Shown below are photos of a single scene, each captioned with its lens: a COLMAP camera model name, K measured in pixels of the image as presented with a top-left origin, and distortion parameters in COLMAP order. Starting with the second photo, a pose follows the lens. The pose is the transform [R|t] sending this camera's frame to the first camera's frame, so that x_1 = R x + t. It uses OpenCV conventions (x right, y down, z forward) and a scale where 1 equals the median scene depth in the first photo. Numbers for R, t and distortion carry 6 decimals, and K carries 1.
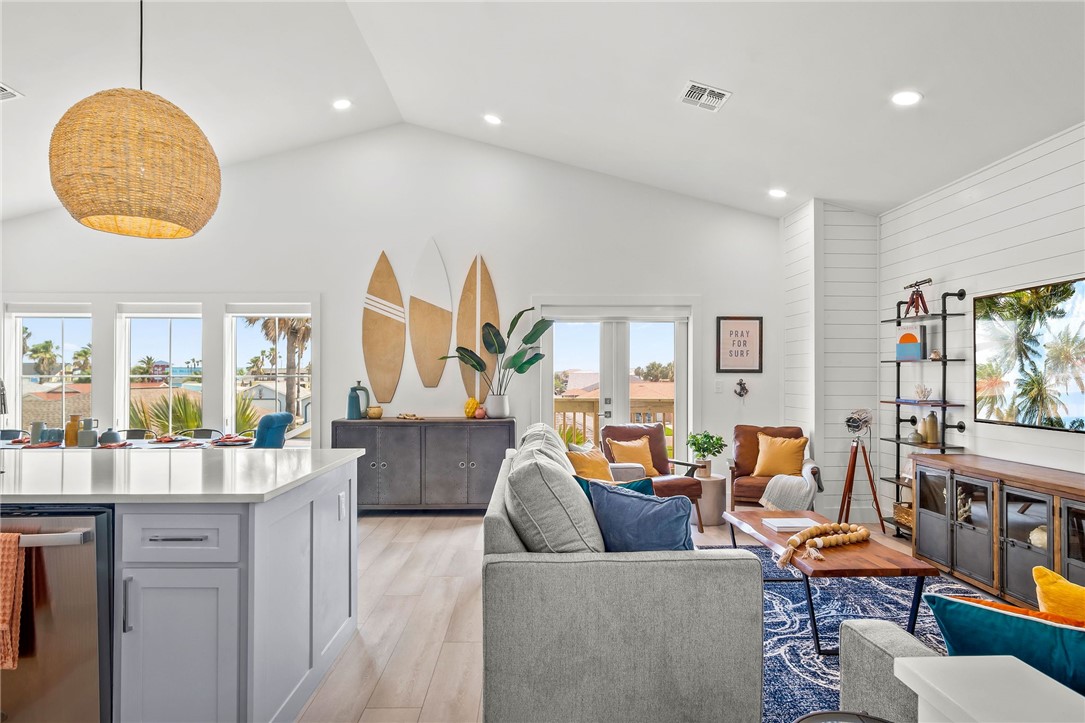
lens RADIAL K [[683.8, 0, 577.2], [0, 683.8, 387.2], [0, 0, 1]] dist [0.001686, 0.003983]
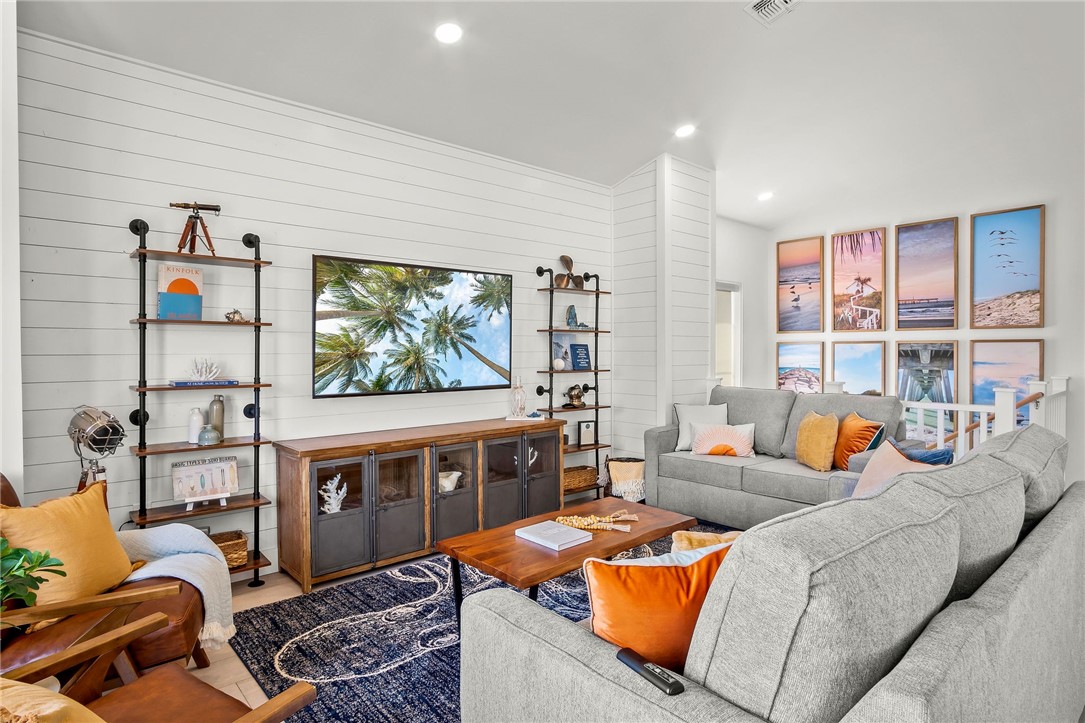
lens RADIAL K [[589.0, 0, 548.3], [0, 589.0, 363.6], [0, 0, 1]] dist [-0.011528, 0.006961]
pose [[-0.644681, -0.023386, 0.764094, -0.193985], [0.009809, 0.999197, 0.038858, -0.021657], [-0.764389, 0.032546, -0.643934, 1.322245]]
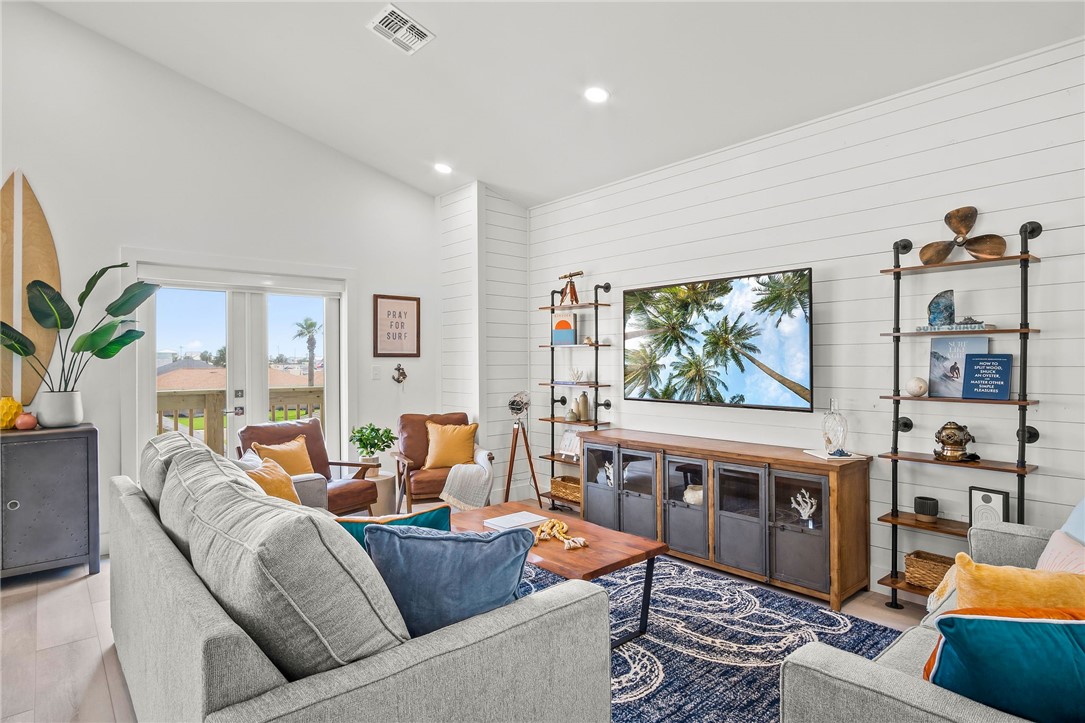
lens RADIAL K [[589.0, 0, 545.4], [0, 589.0, 364.3], [0, 0, 1]] dist [-0.011528, 0.006961]
pose [[0.768112, -0.009496, 0.640245, -0.155223], [0.015335, 0.999876, -0.003567, -0.007332], [-0.640131, 0.012558, 0.768163, 0.353709]]
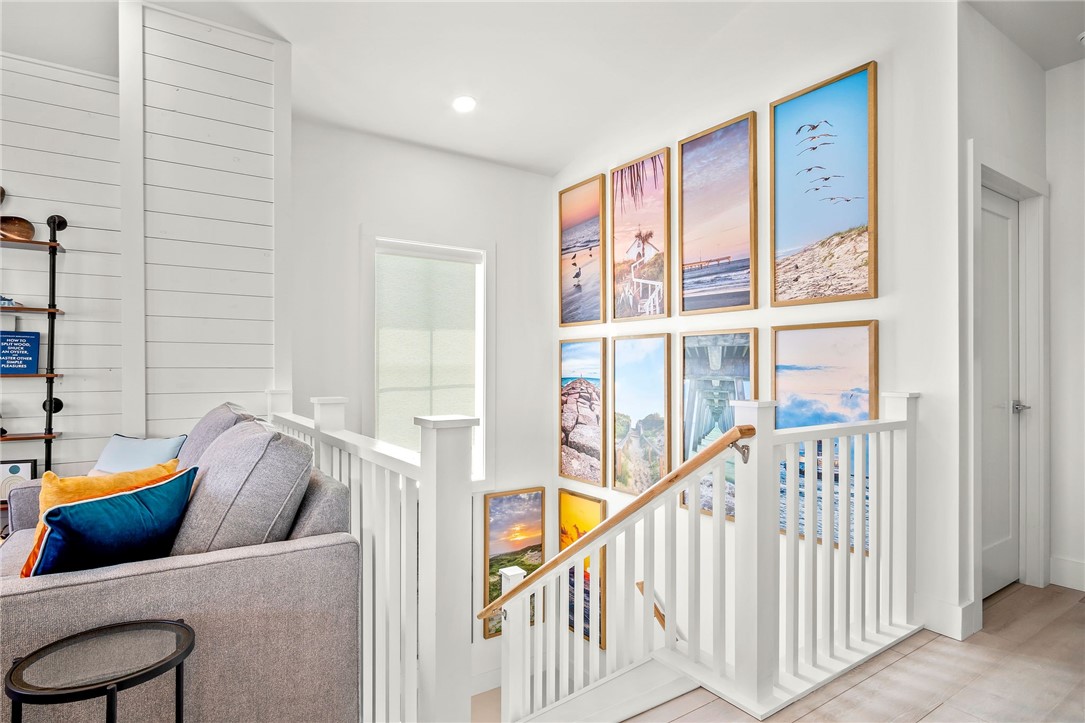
lens RADIAL K [[589.0, 0, 551.8], [0, 589.0, 365.8], [0, 0, 1]] dist [-0.011528, 0.006961]
pose [[-0.537191, -0.005399, 0.843443, -0.269723], [0.008873, 0.999888, 0.012051, 0.023690], [-0.843414, 0.013958, -0.537083, 0.379858]]
